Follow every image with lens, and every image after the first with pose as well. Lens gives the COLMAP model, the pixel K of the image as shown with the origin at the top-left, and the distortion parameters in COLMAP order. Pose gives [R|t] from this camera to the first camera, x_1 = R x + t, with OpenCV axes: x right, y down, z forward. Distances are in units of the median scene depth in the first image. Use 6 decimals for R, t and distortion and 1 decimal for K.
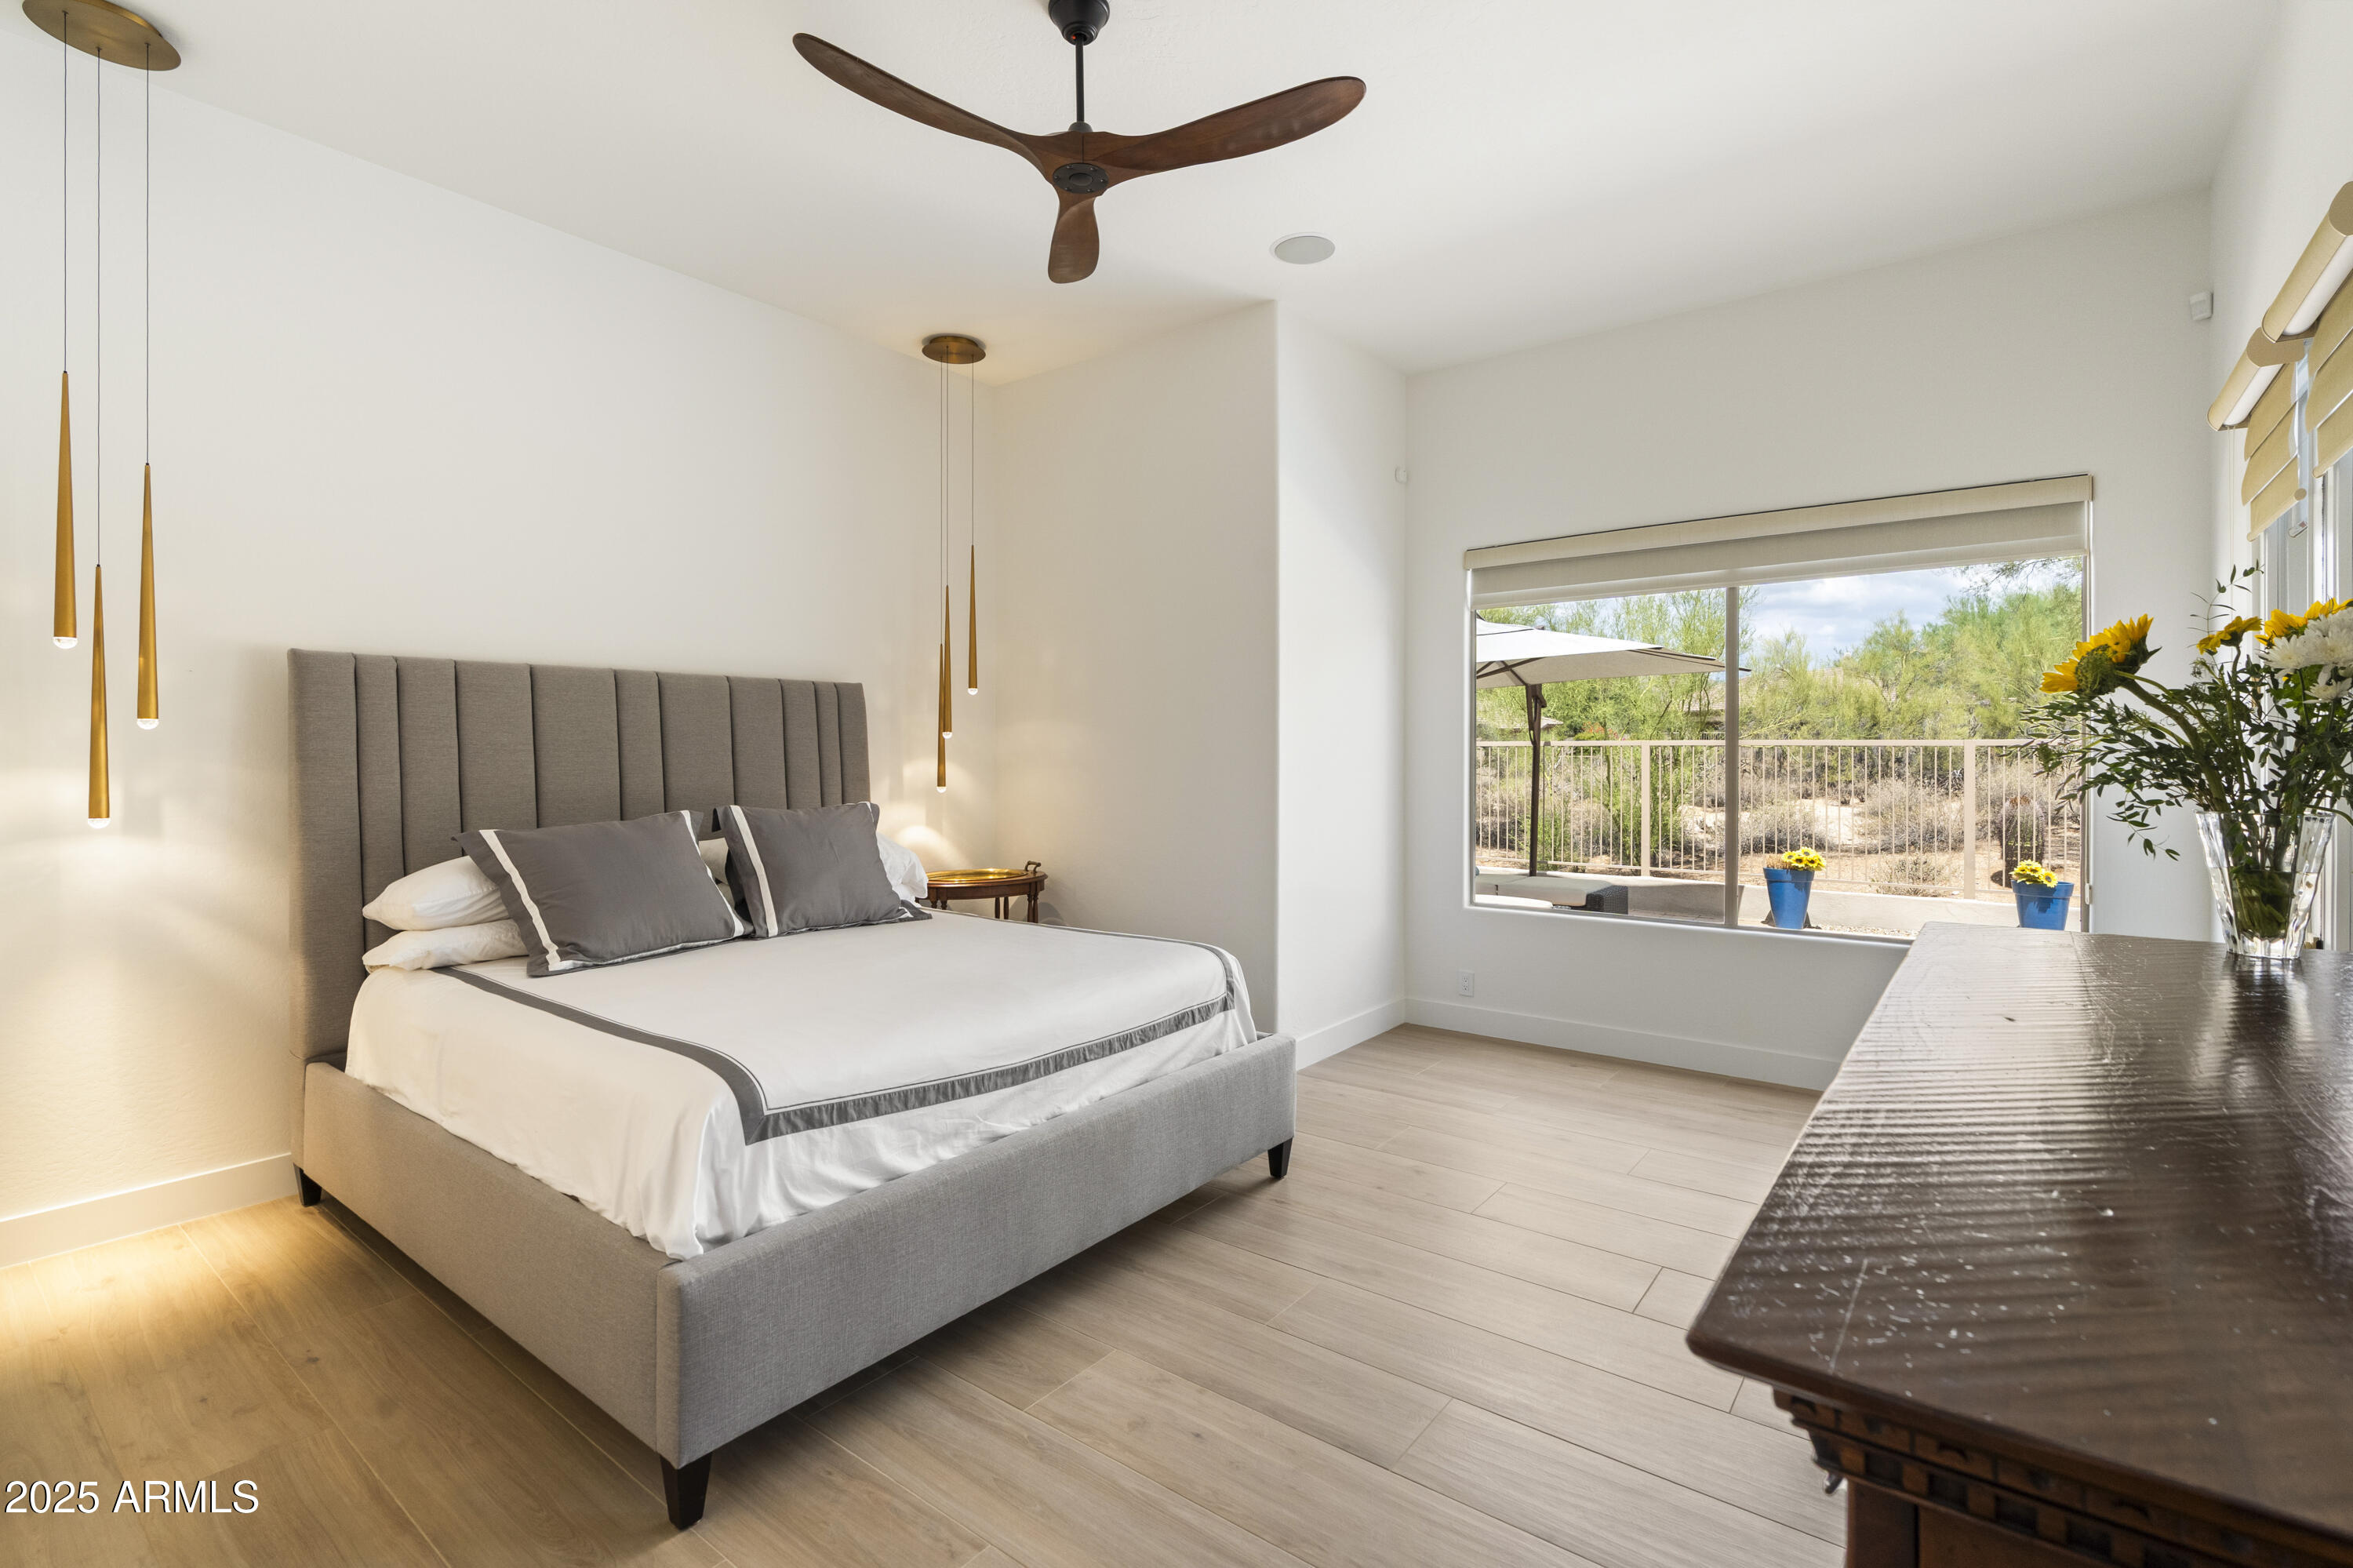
lens RADIAL K [[1063.5, 0, 1175.5], [0, 1063.5, 781.5], [0, 0, 1]] dist [-0.001665, 0.001337]
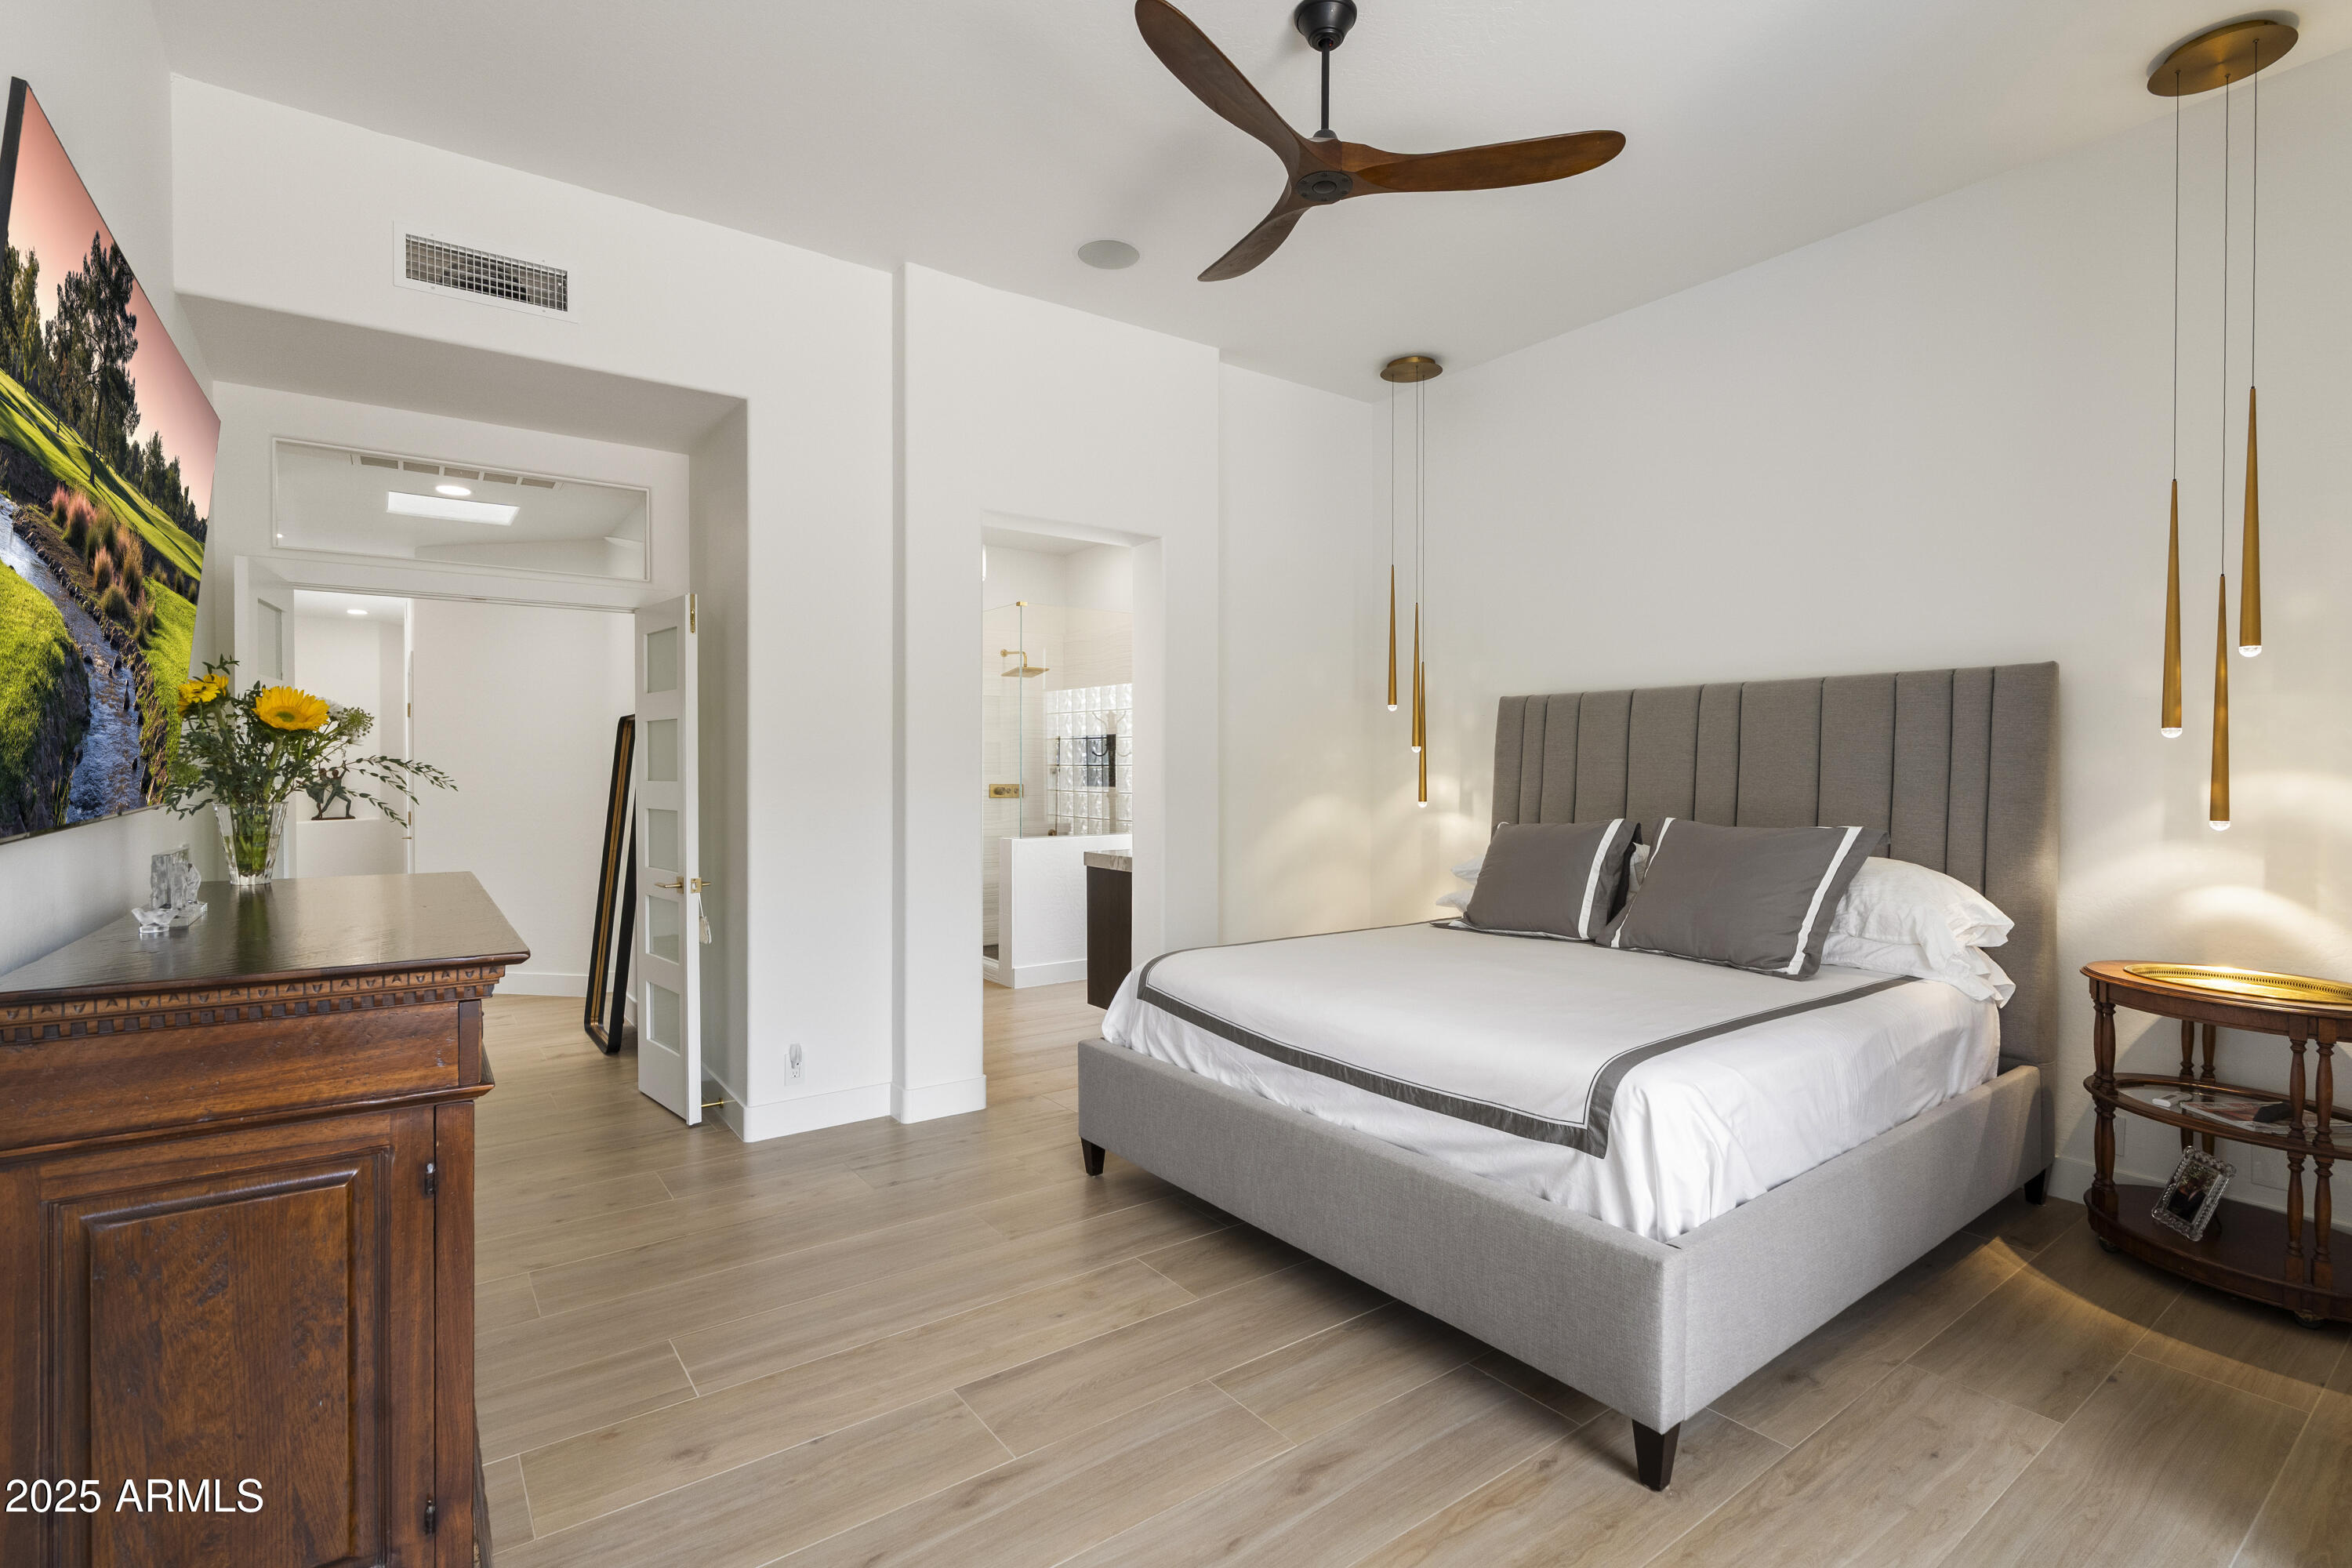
lens RADIAL K [[1063.0, 0, 1167.9], [0, 1063.0, 781.7], [0, 0, 1]] dist [-0.001665, 0.001337]
pose [[-0.253608, 0.017219, -0.967154, 0.891063], [-0.021614, 0.999491, 0.023462, -0.031812], [0.967066, 0.026855, -0.253107, 1.073575]]
